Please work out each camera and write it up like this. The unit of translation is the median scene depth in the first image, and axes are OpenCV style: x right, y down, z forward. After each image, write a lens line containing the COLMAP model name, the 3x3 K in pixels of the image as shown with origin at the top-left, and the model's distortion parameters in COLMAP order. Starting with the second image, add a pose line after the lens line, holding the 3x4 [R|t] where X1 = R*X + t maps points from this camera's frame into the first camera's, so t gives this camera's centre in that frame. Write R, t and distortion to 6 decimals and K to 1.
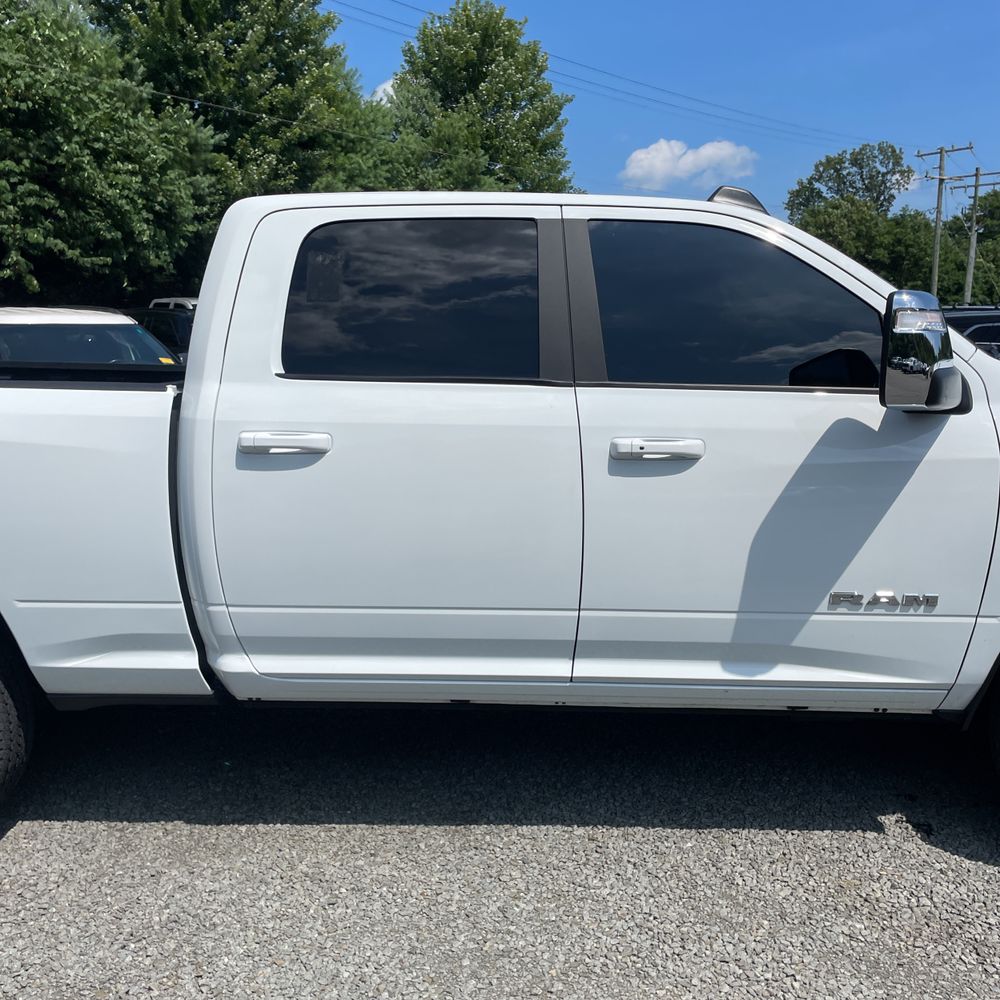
lens RADIAL K [[1019.9, 0, 498.8], [0, 1019.9, 499.3], [0, 0, 1]] dist [0.079954, -0.139345]
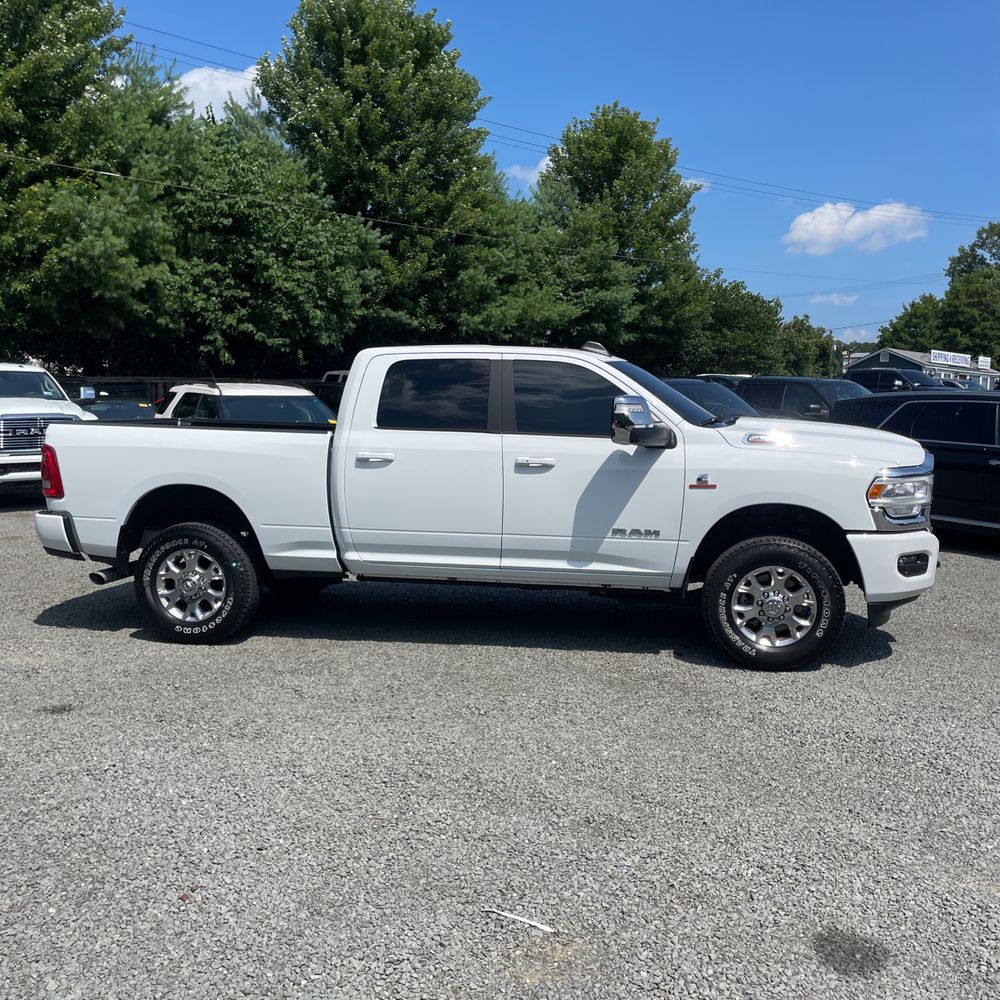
lens RADIAL K [[1017.3, 0, 500.3], [0, 1017.3, 497.1], [0, 0, 1]] dist [0.080320, -0.104806]
pose [[0.988546, 0.021527, -0.149379, 0.046945], [-0.030977, 0.997643, -0.061227, 0.018983], [0.147709, 0.065153, 0.986883, -0.138271]]
